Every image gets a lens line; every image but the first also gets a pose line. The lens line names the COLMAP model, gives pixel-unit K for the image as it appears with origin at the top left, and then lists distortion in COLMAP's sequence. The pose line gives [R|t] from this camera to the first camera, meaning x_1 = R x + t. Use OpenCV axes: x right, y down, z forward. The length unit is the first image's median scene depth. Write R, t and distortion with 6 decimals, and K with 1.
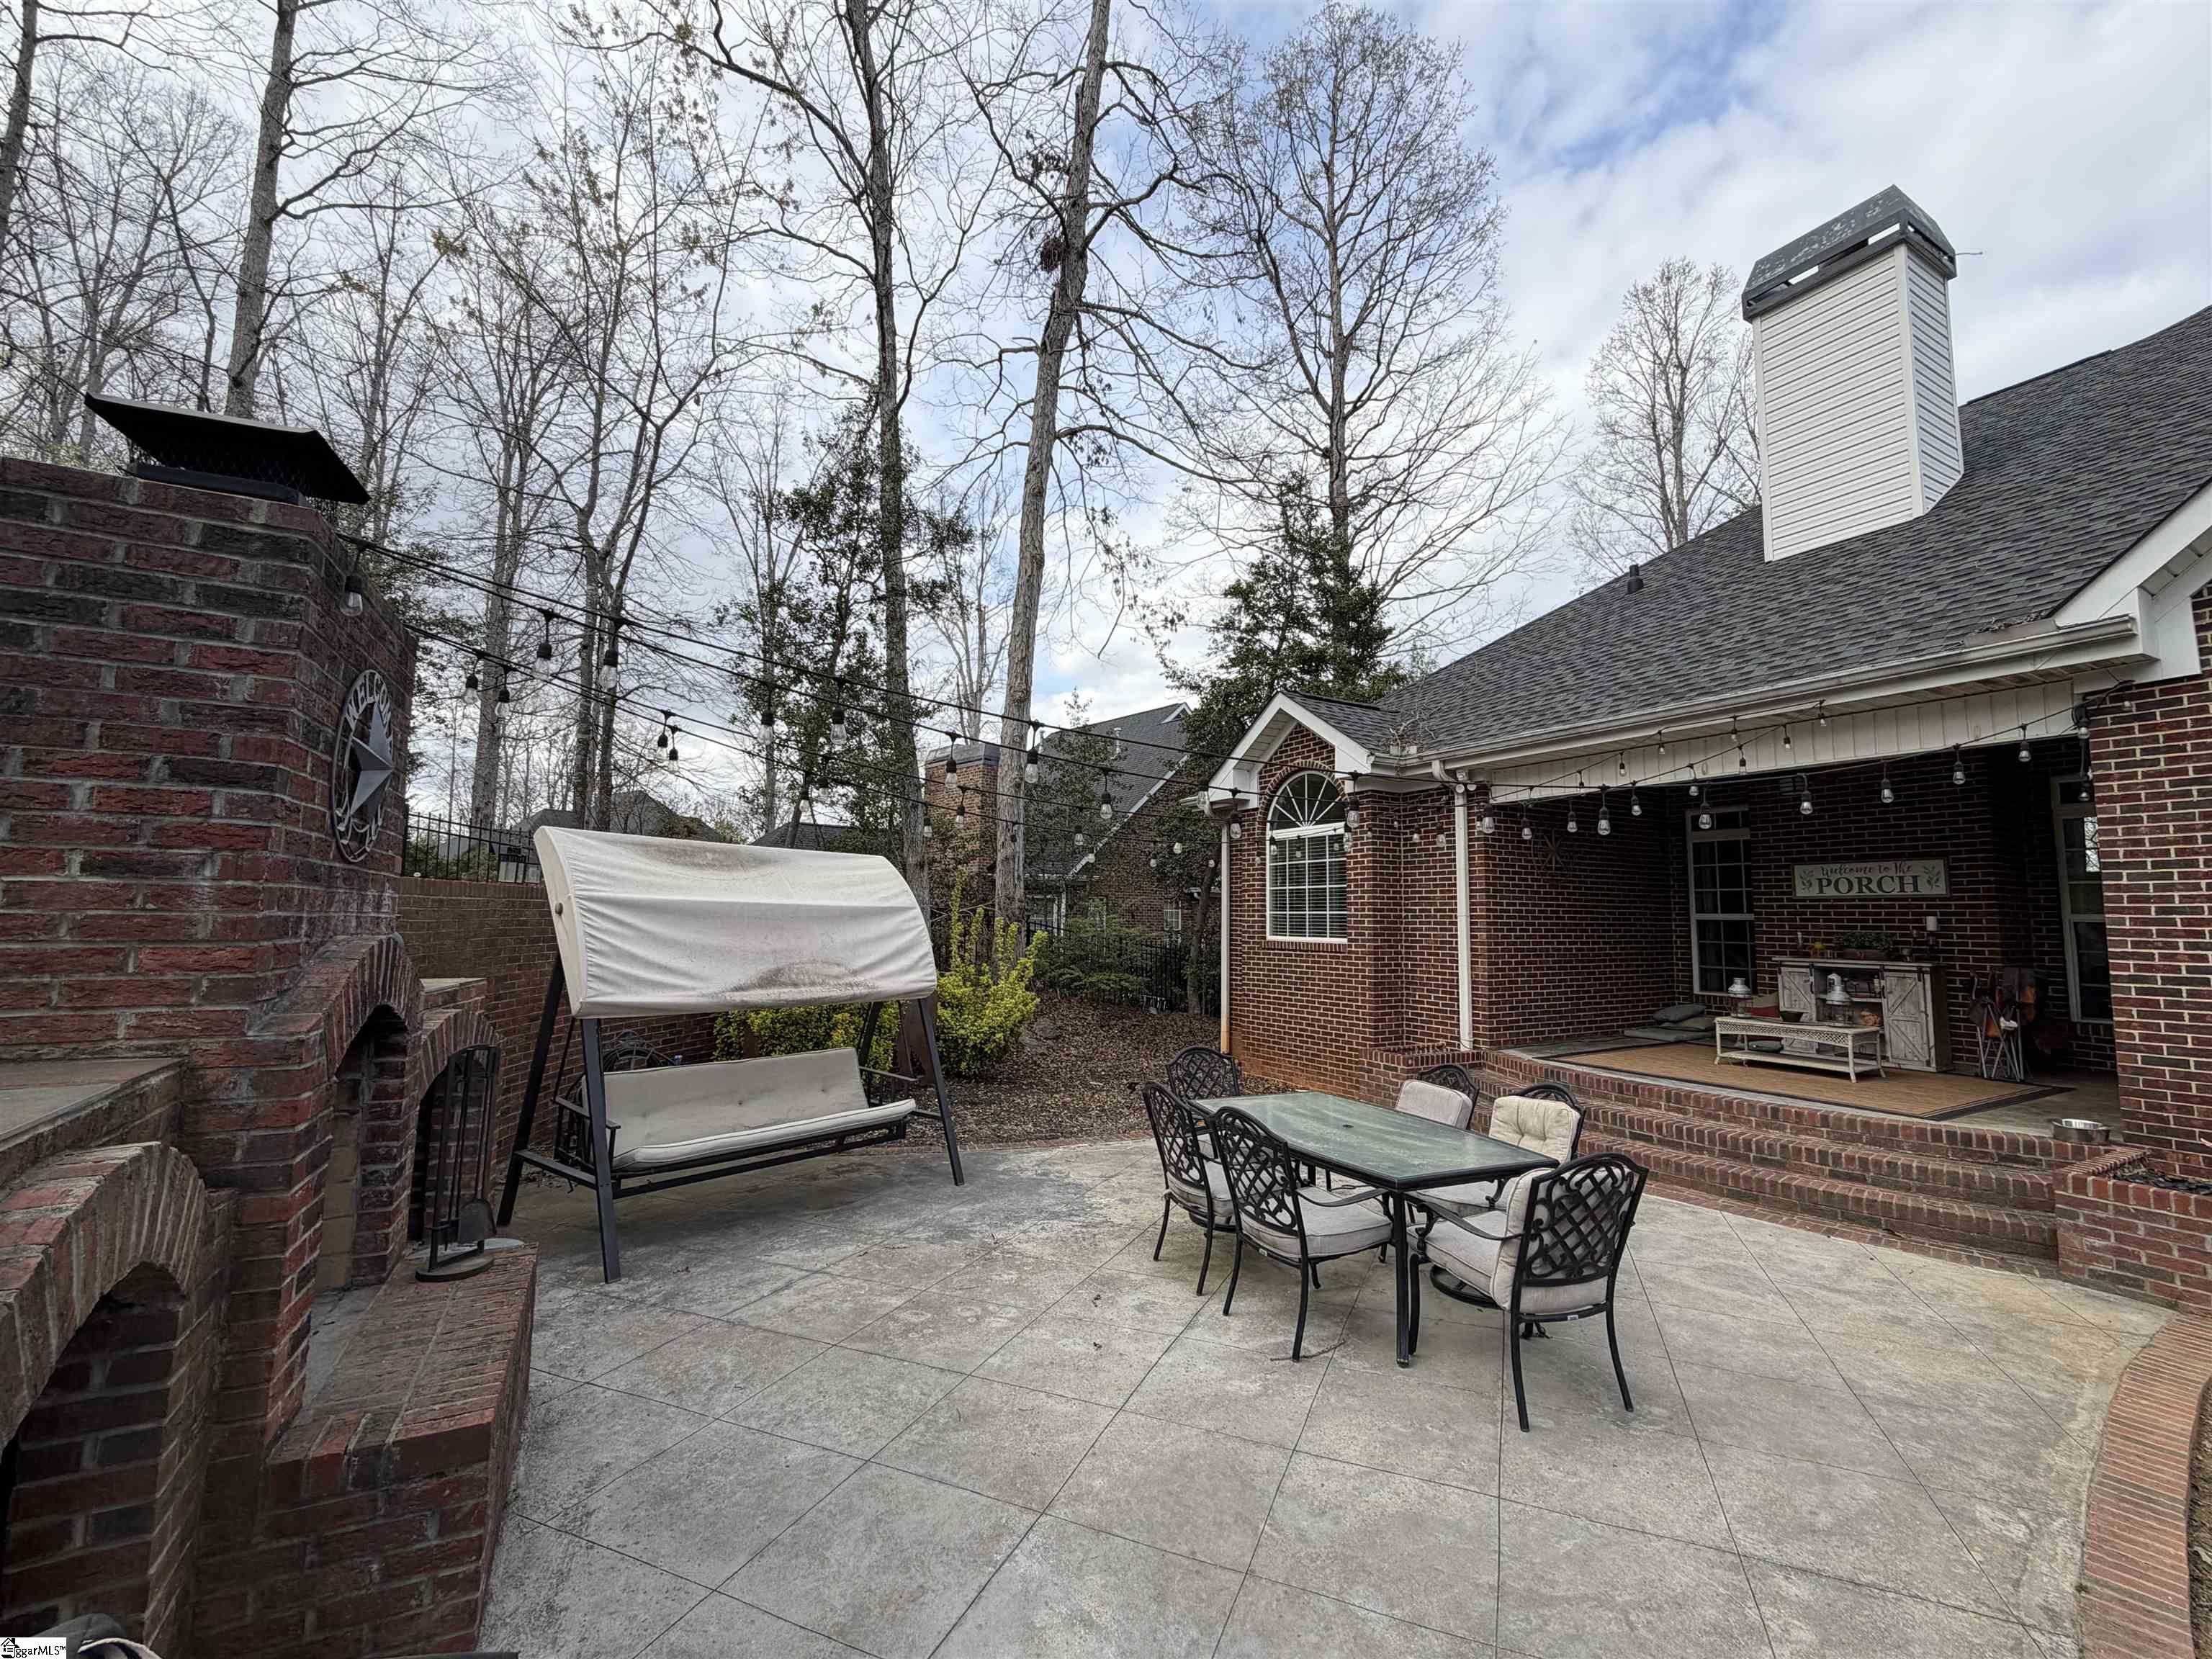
lens RADIAL K [[884.4, 0, 1114.1], [0, 884.4, 840.2], [0, 0, 1]] dist [0.000253, 0.000002]
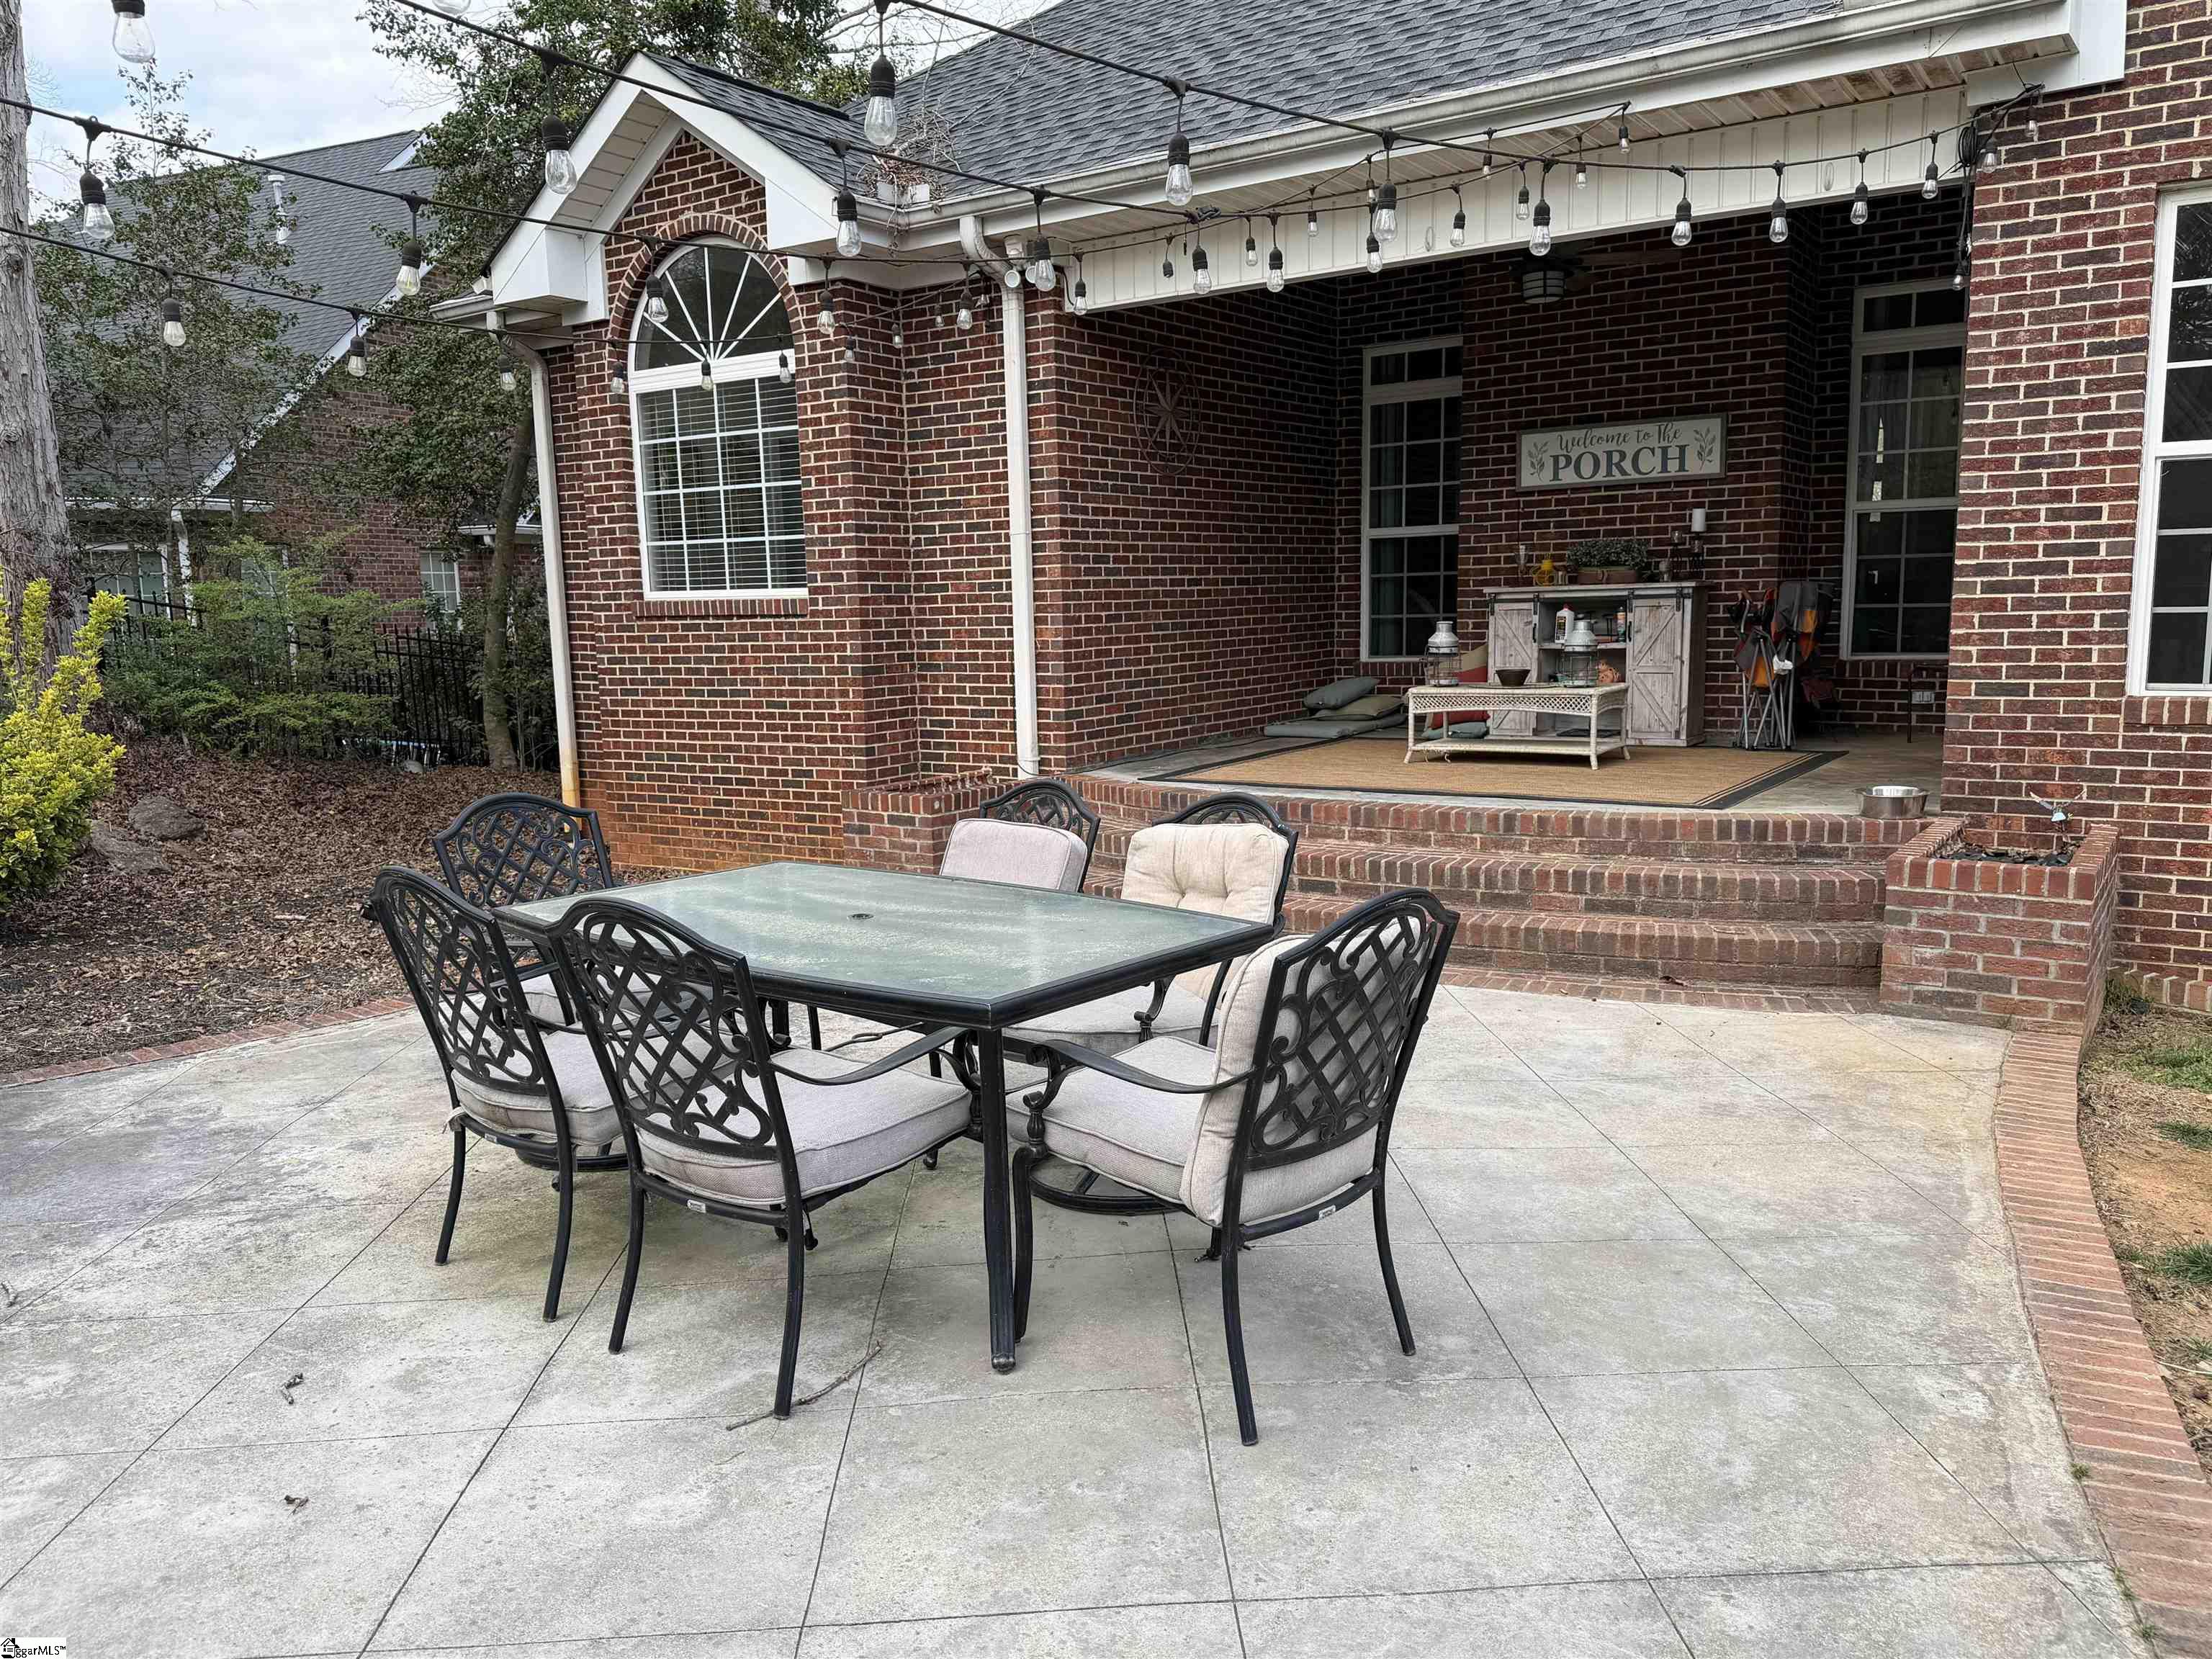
lens RADIAL K [[1654.5, 0, 1105.1], [0, 1654.5, 829.5], [0, 0, 1]] dist [0.056938, -0.061995]
pose [[0.903939, -0.096933, 0.416531, 0.016404], [-0.004805, 0.971610, 0.236538, 0.055857], [-0.427634, -0.215817, 0.877811, 0.145376]]
